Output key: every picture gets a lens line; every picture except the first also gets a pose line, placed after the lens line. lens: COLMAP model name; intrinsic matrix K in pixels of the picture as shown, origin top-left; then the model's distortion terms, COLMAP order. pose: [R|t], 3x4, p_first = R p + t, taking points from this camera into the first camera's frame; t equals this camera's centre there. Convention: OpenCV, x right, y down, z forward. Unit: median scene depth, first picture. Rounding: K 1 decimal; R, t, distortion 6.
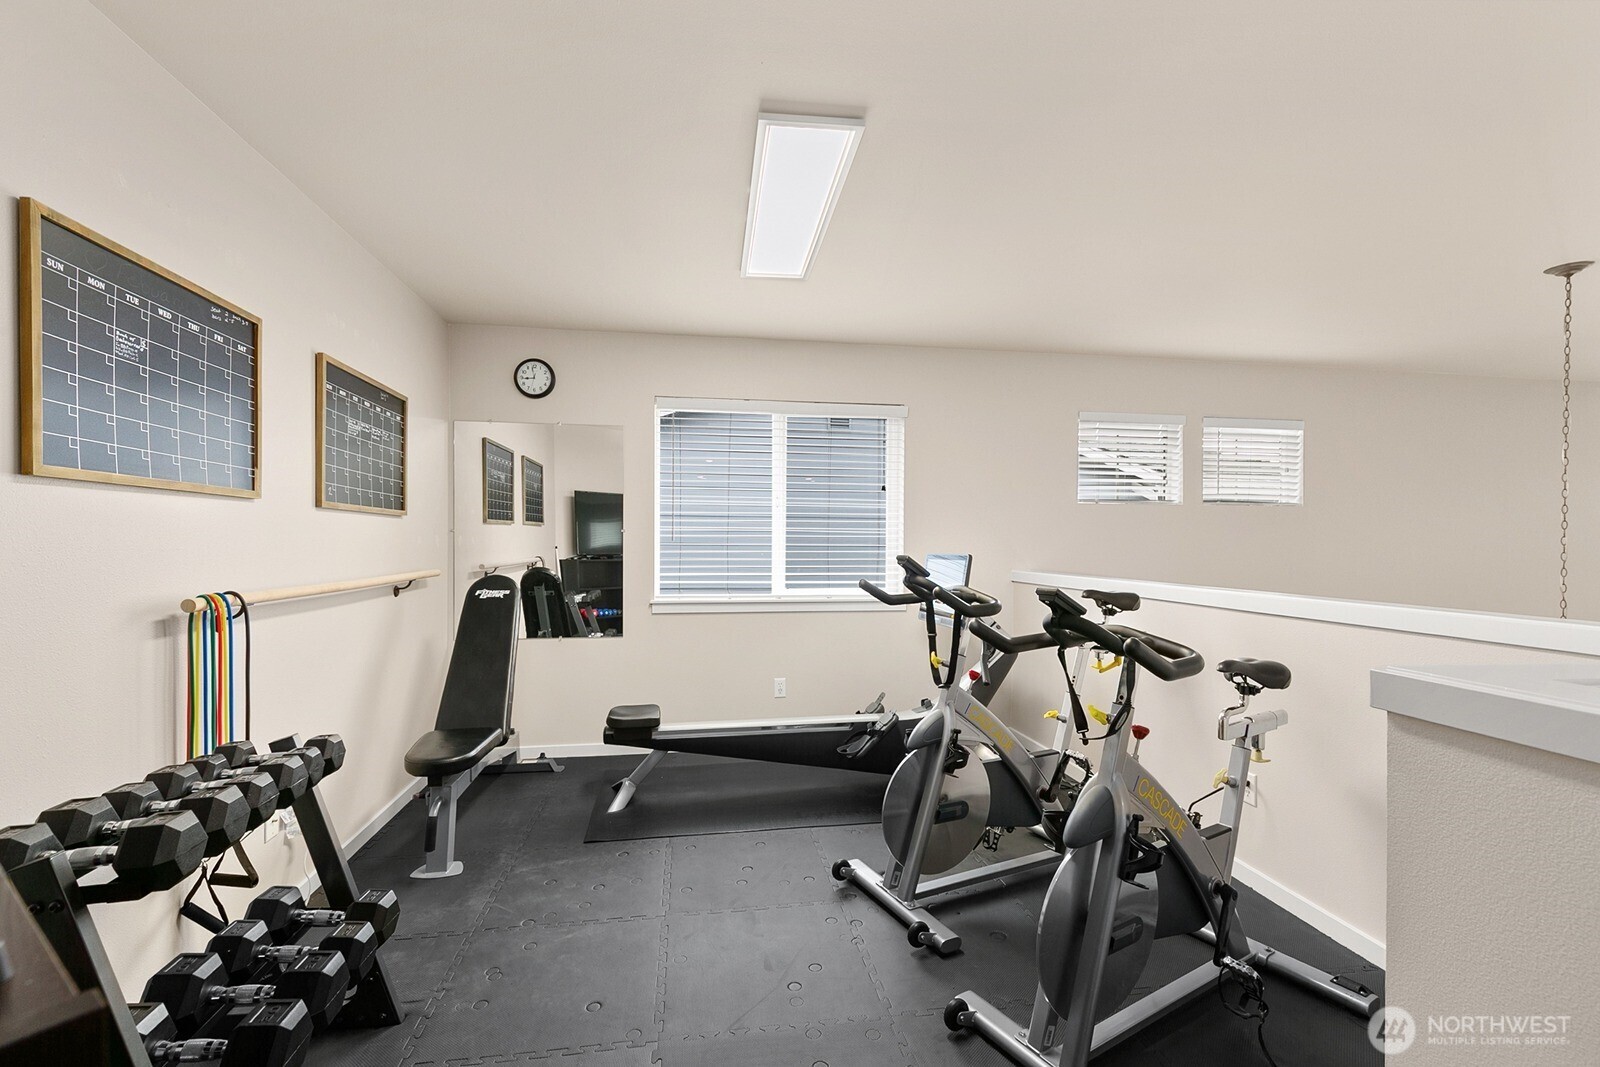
lens RADIAL K [[719.5, 0, 798.1], [0, 719.5, 537.1], [0, 0, 1]] dist [0.010492, -0.000041]
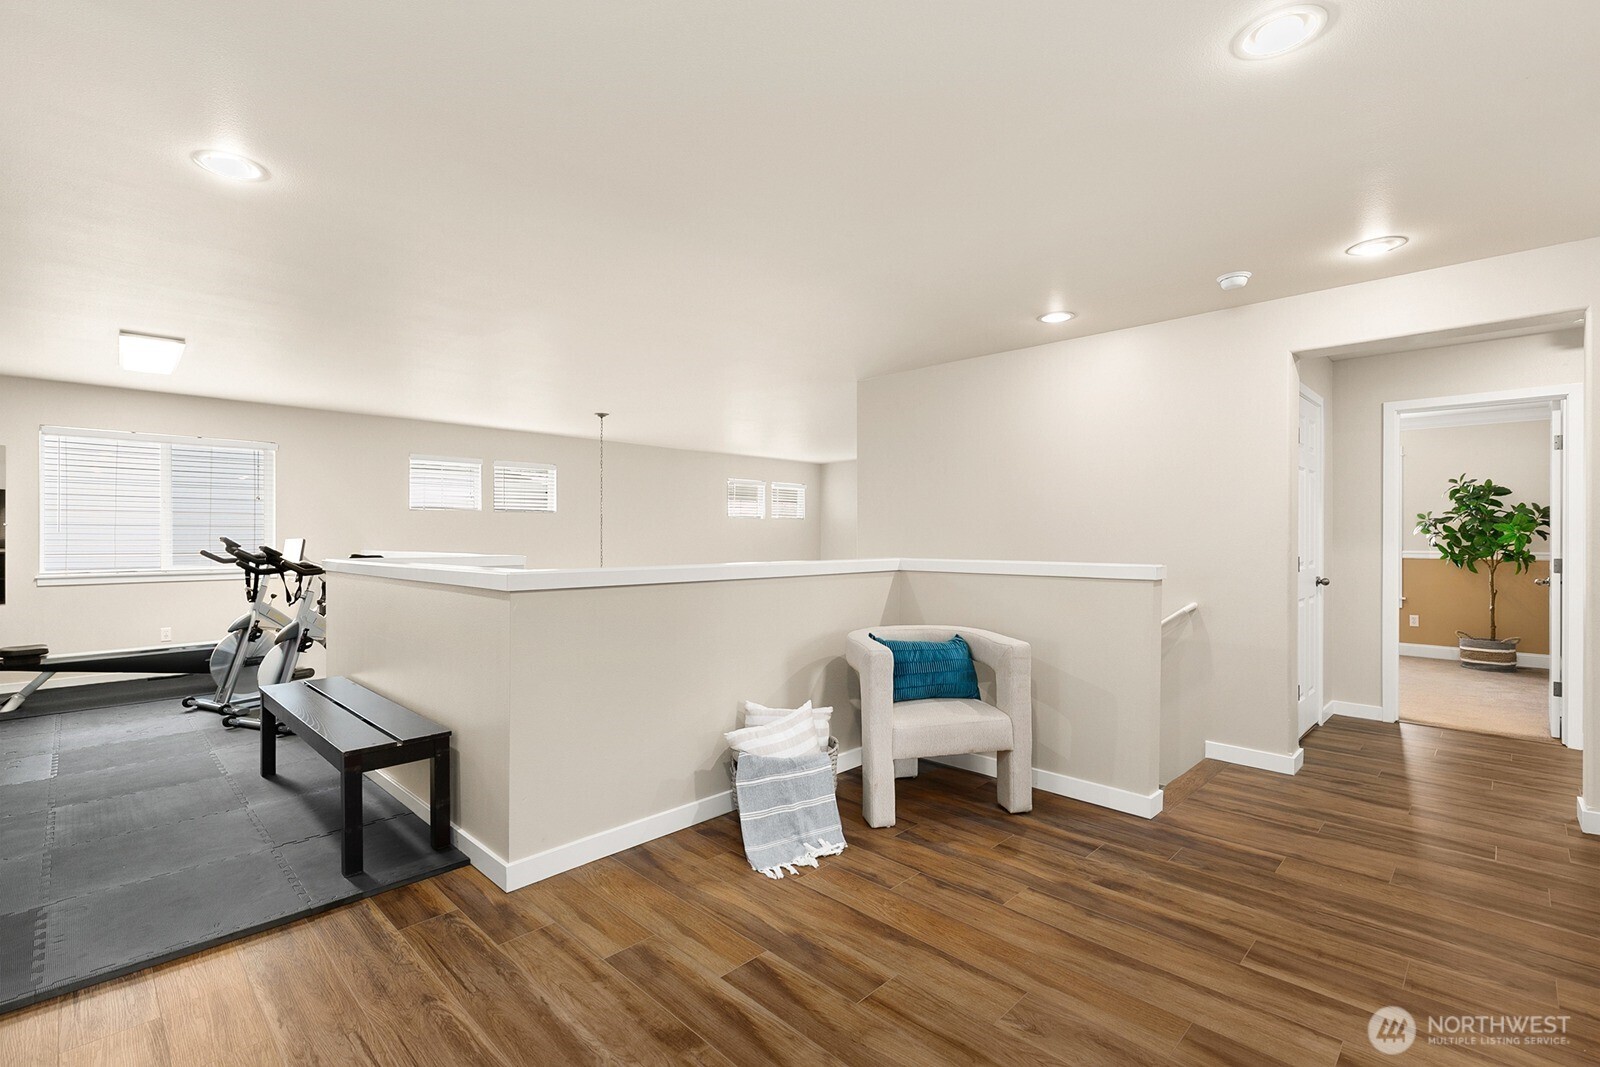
lens RADIAL K [[719.5, 0, 798.1], [0, 719.5, 537.1], [0, 0, 1]] dist [0.010492, -0.000041]
pose [[0.809465, -0.000693, 0.587168, 0.239097], [-0.001449, 0.999994, 0.003178, 0.016127], [-0.587167, -0.003423, 0.809459, -1.499421]]
